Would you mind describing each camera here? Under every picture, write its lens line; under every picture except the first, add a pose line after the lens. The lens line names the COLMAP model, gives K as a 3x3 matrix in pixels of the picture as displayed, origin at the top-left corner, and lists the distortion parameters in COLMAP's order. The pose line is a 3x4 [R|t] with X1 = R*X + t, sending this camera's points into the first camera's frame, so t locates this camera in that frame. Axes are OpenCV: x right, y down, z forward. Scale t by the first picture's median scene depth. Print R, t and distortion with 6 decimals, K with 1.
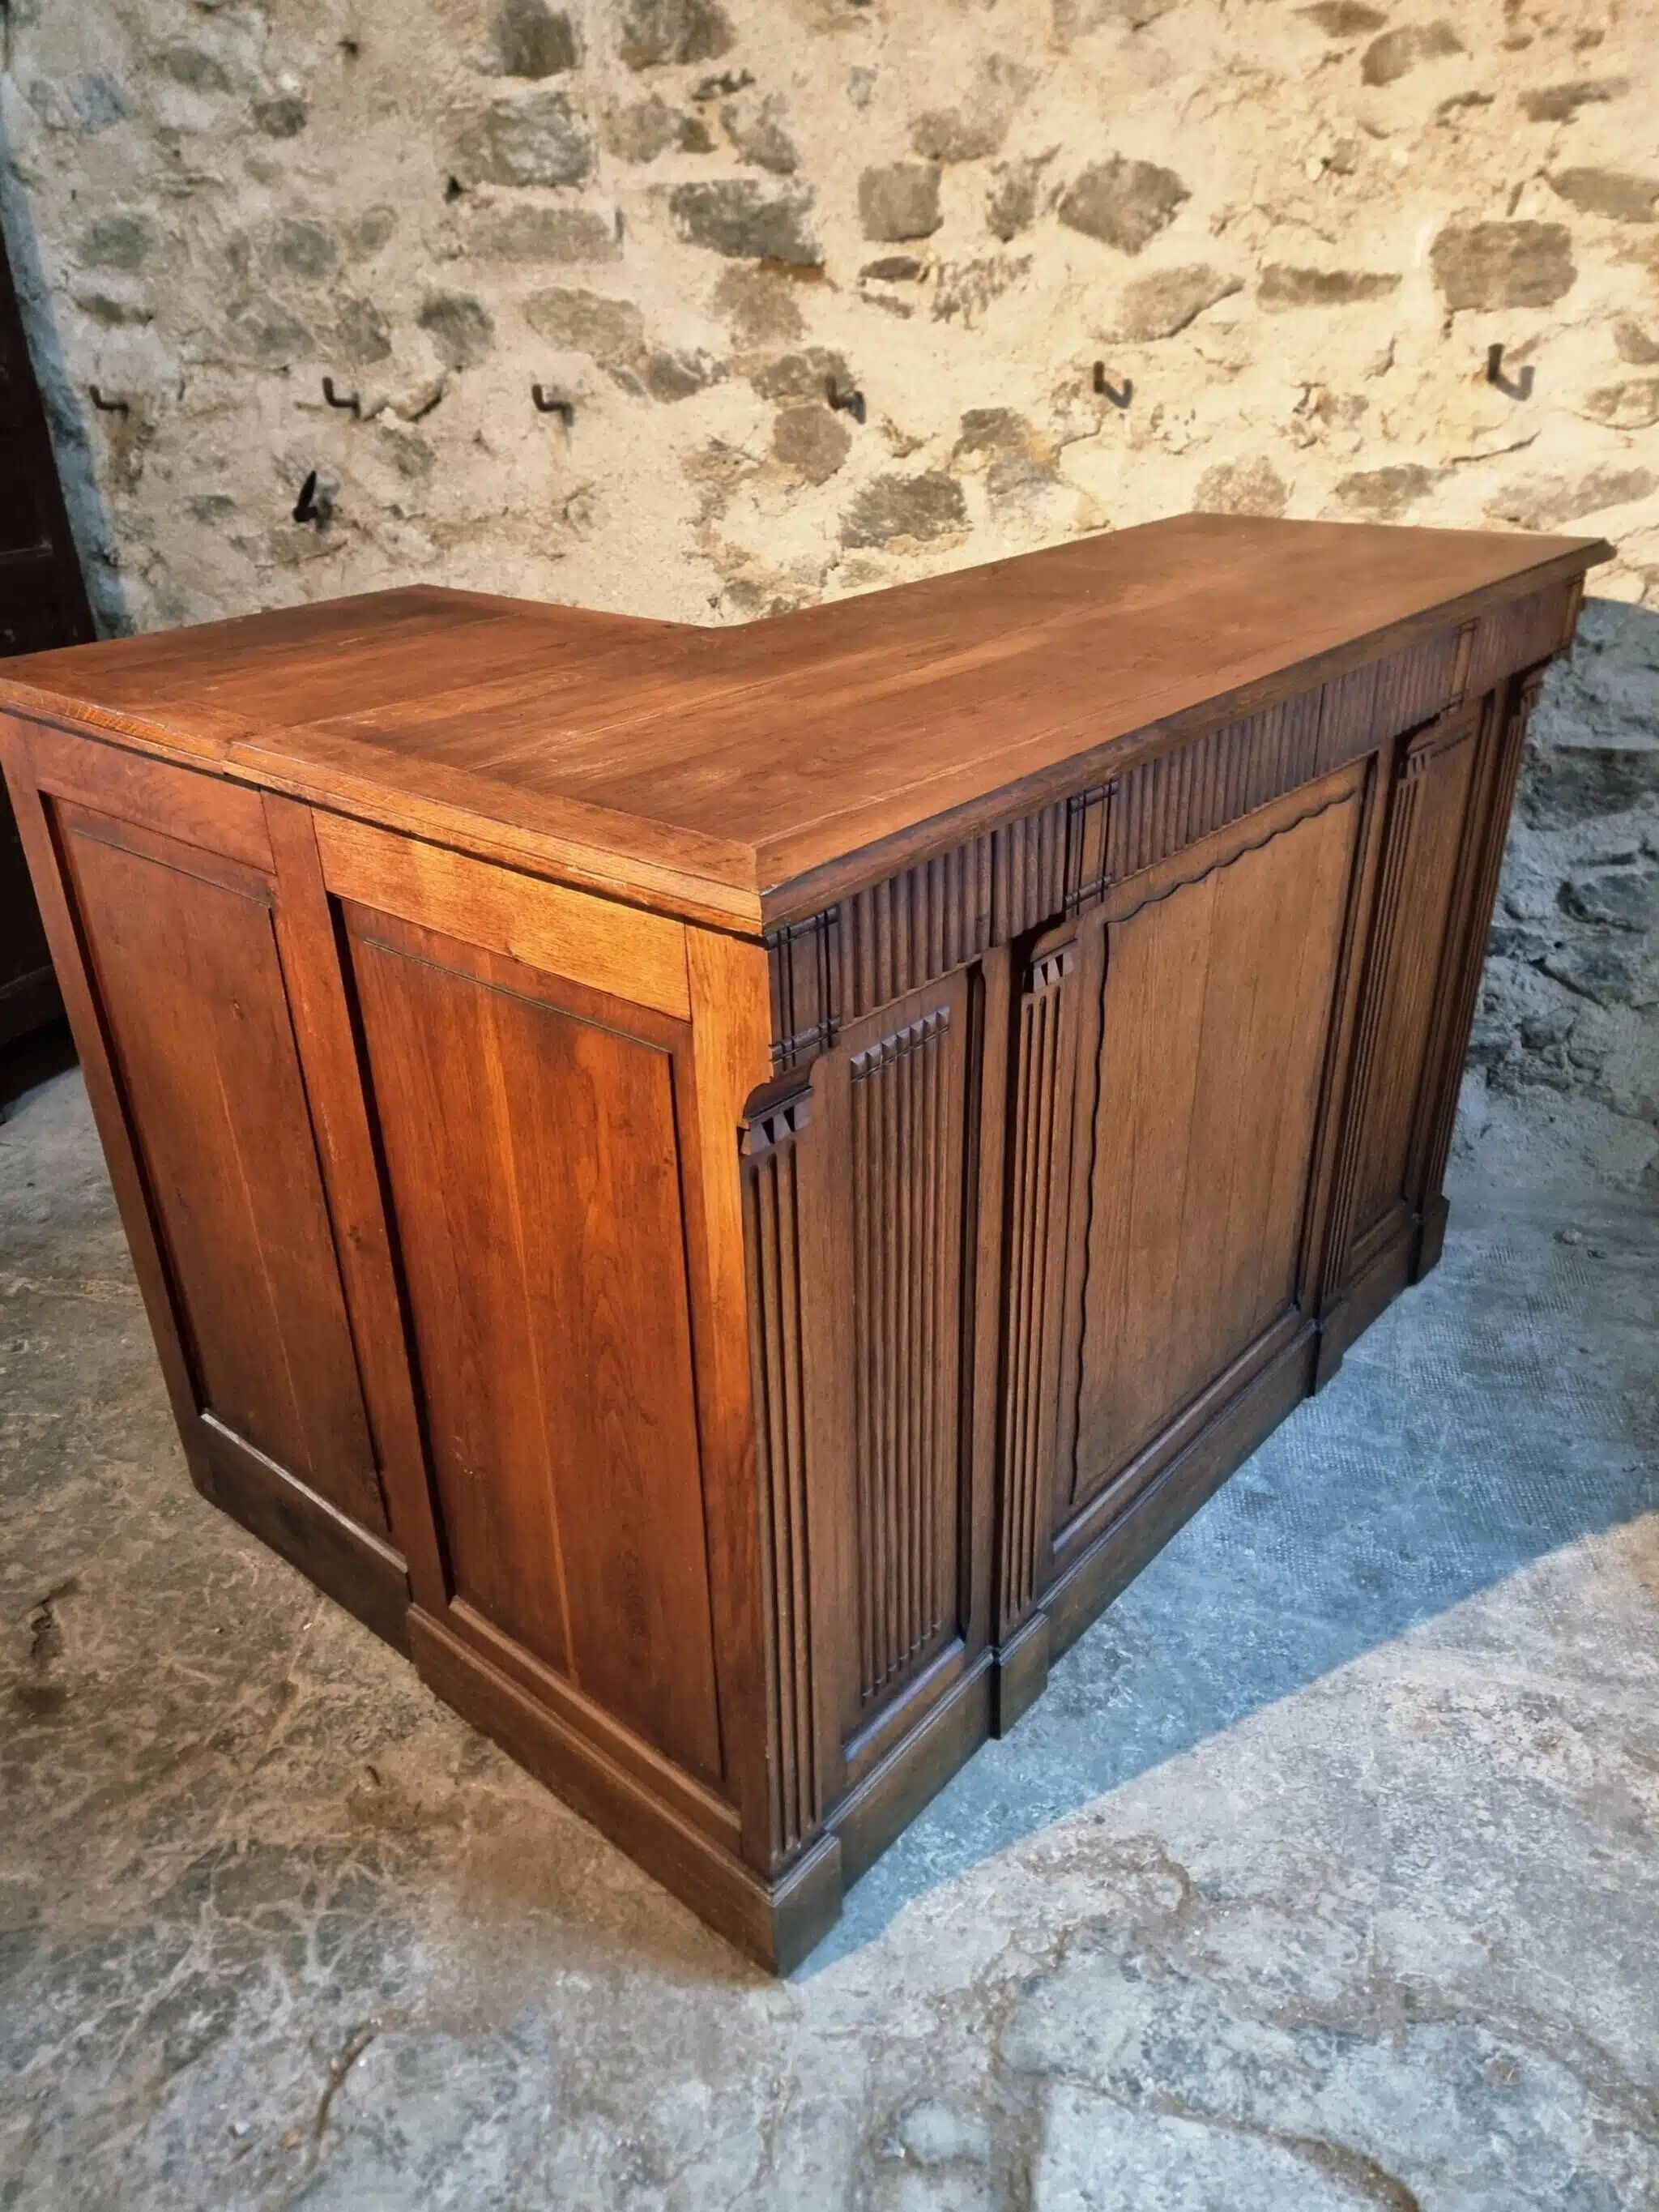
lens RADIAL K [[1583.5, 0, 807.5], [0, 1583.5, 1116.6], [0, 0, 1]] dist [0.068428, -0.067566]
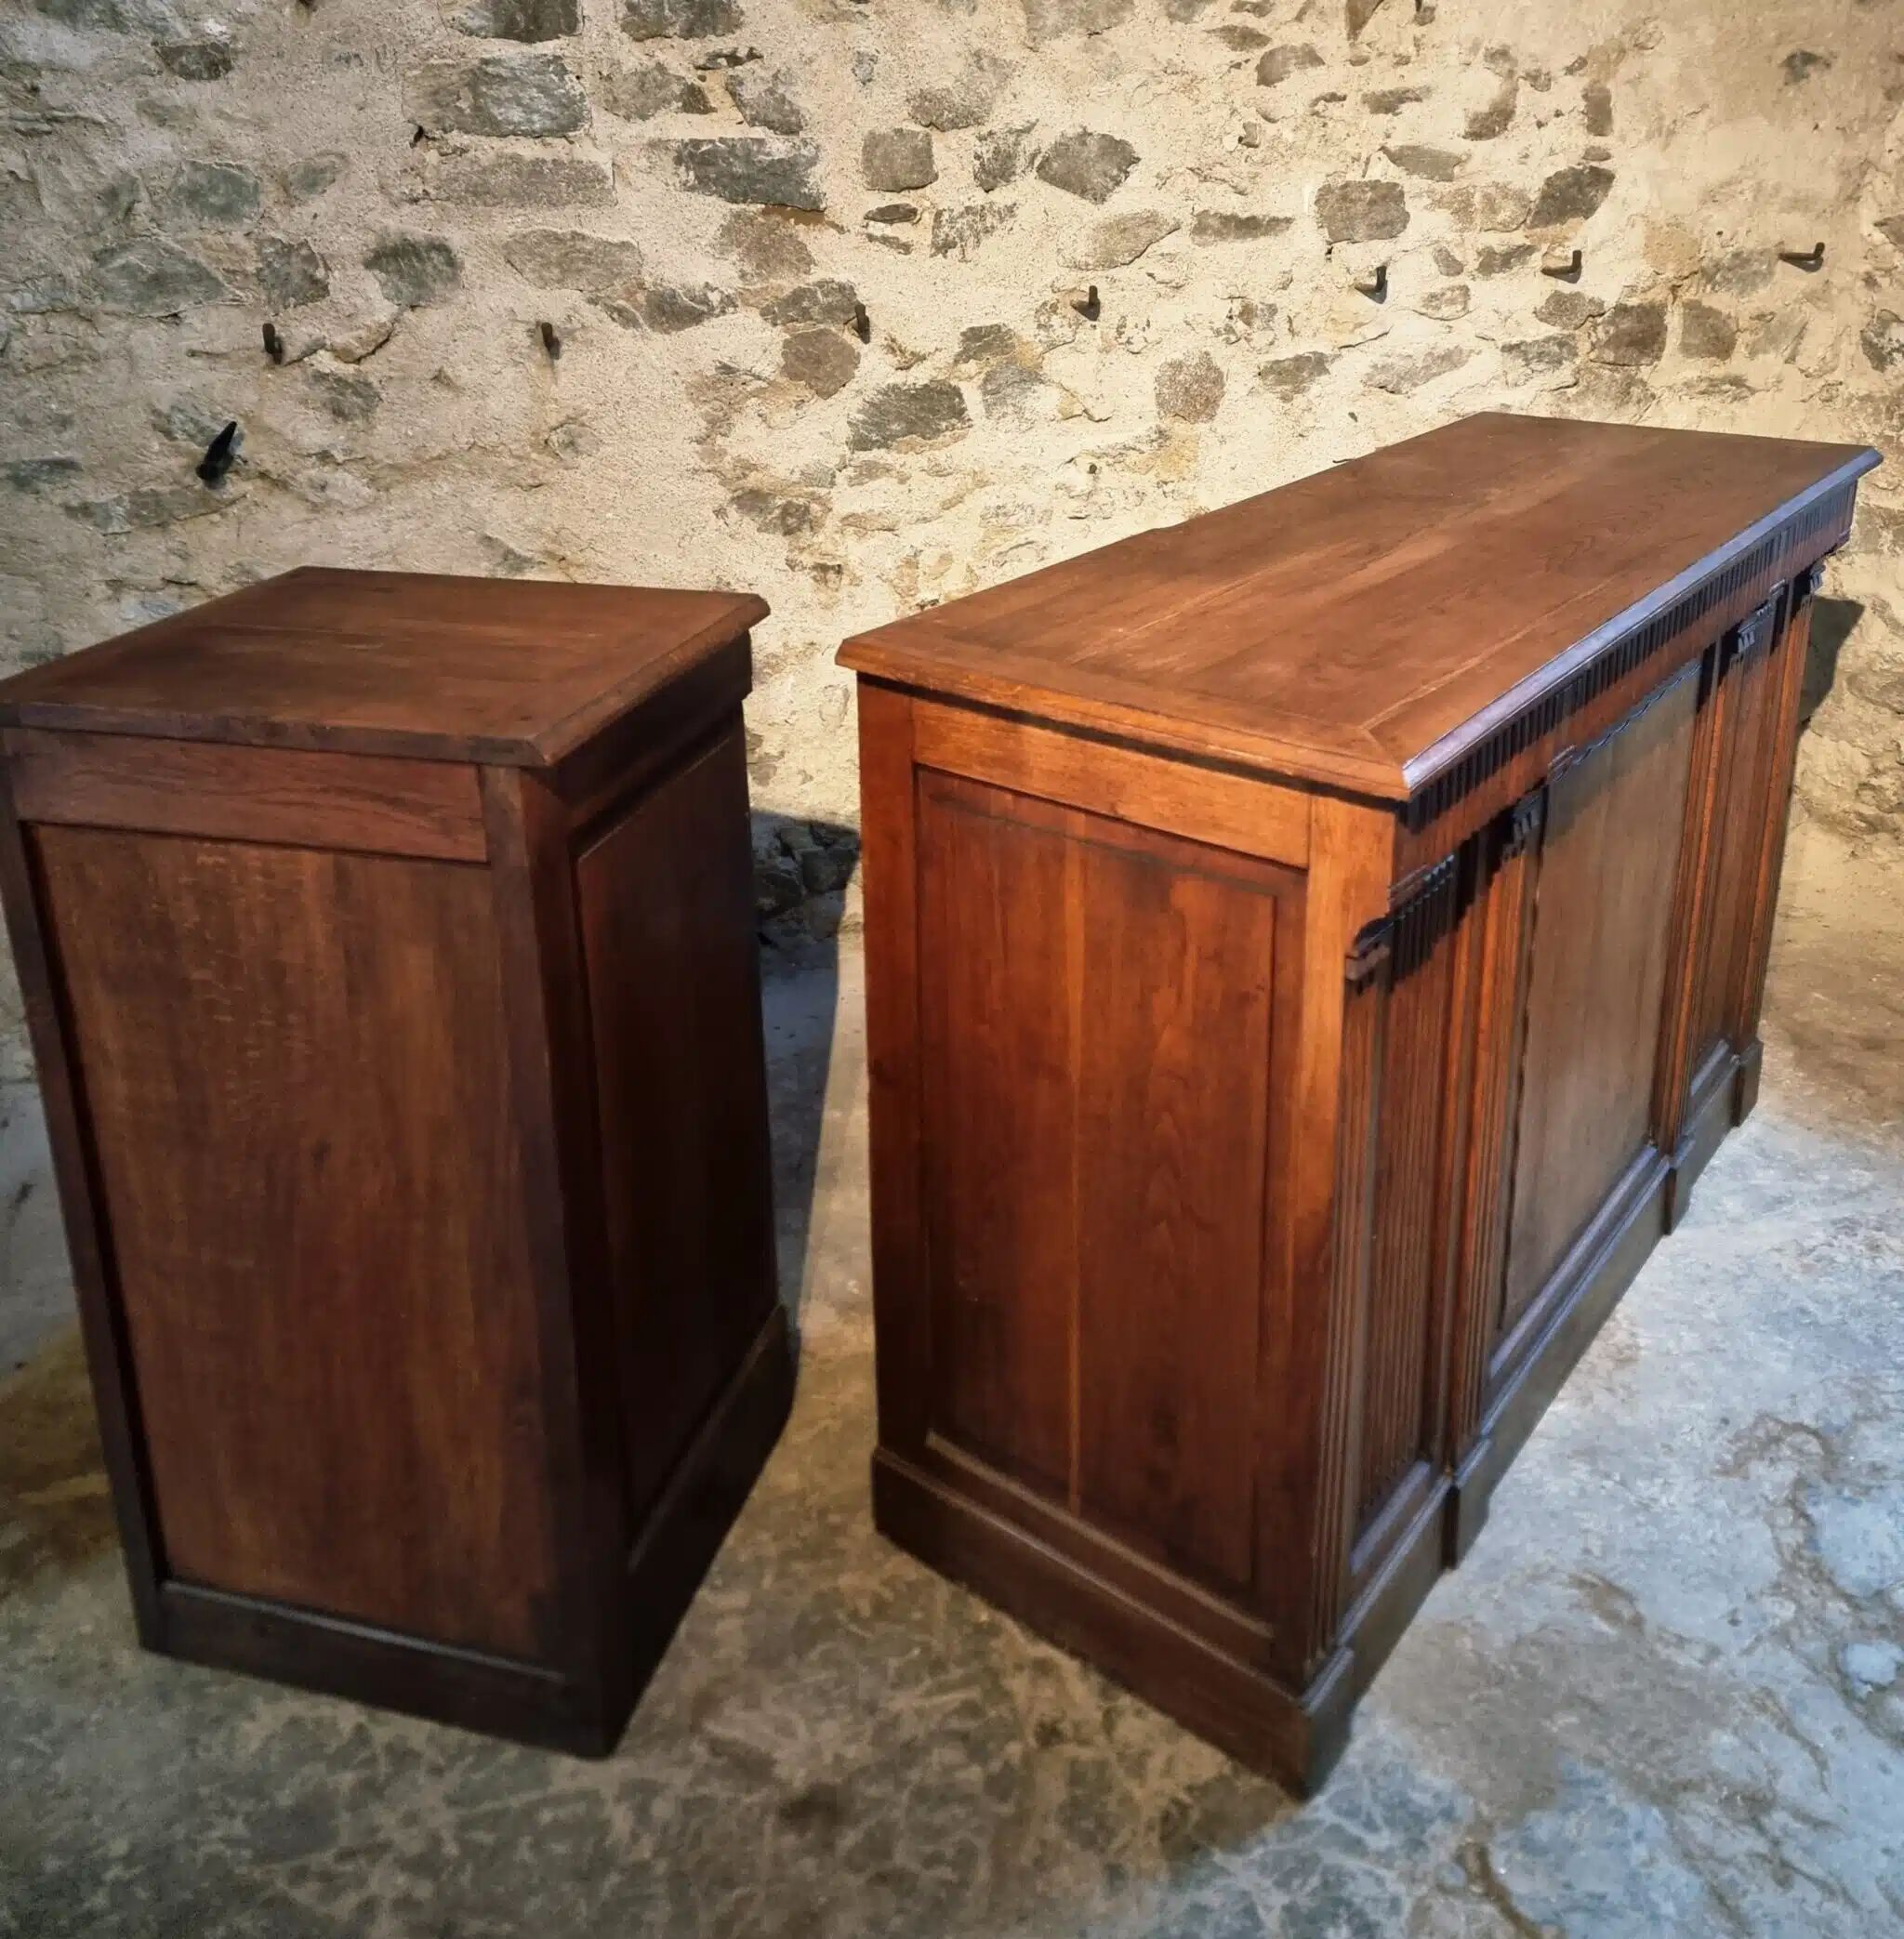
lens RADIAL K [[1773.8, 0, 974.4], [0, 1773.8, 681.9], [0, 0, 1]] dist [0.090891, -0.101419]
pose [[0.821524, -0.159049, 0.547542, -0.633271], [0.259723, 0.959278, -0.111035, -0.061904], [-0.507585, 0.233428, 0.829379, 0.015794]]
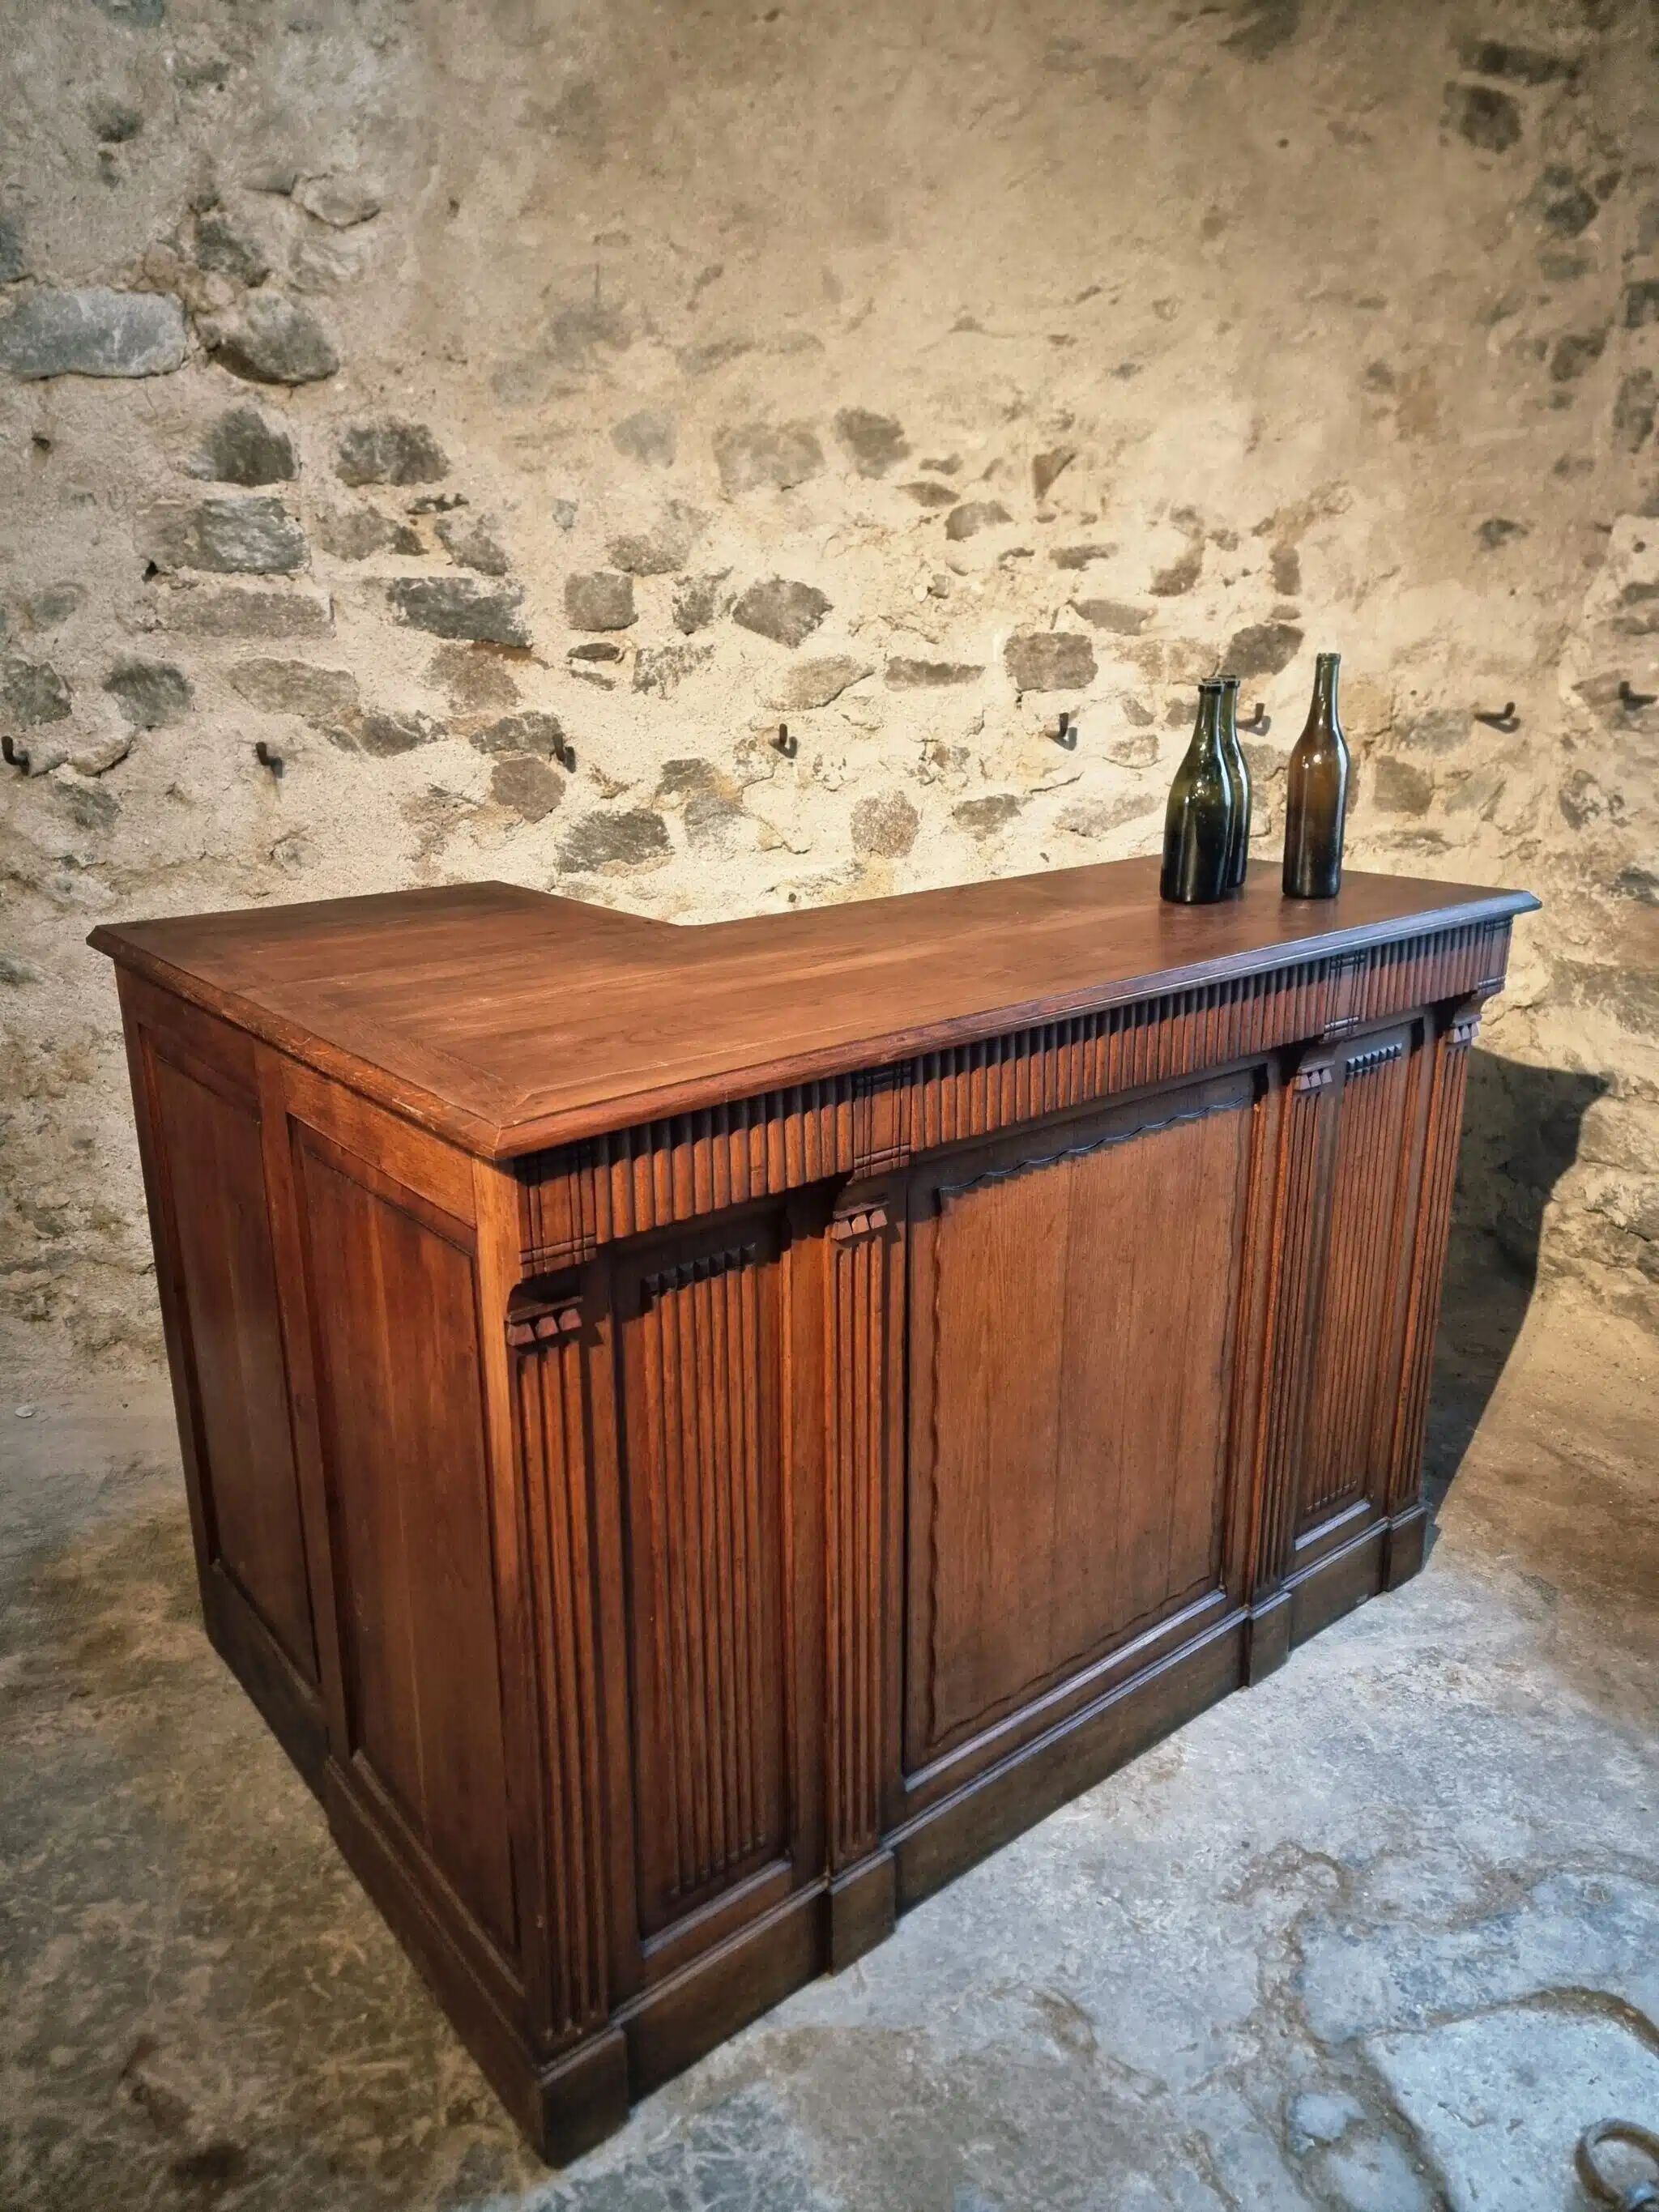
lens RADIAL K [[1528.1, 0, 799.2], [0, 1528.1, 1100.0], [0, 0, 1]] dist [0.070724, -0.068361]
pose [[0.873187, -0.116424, 0.473275, -0.399744], [0.209560, 0.966391, -0.148907, 0.001716], [-0.440033, 0.229203, 0.868238, 0.006064]]
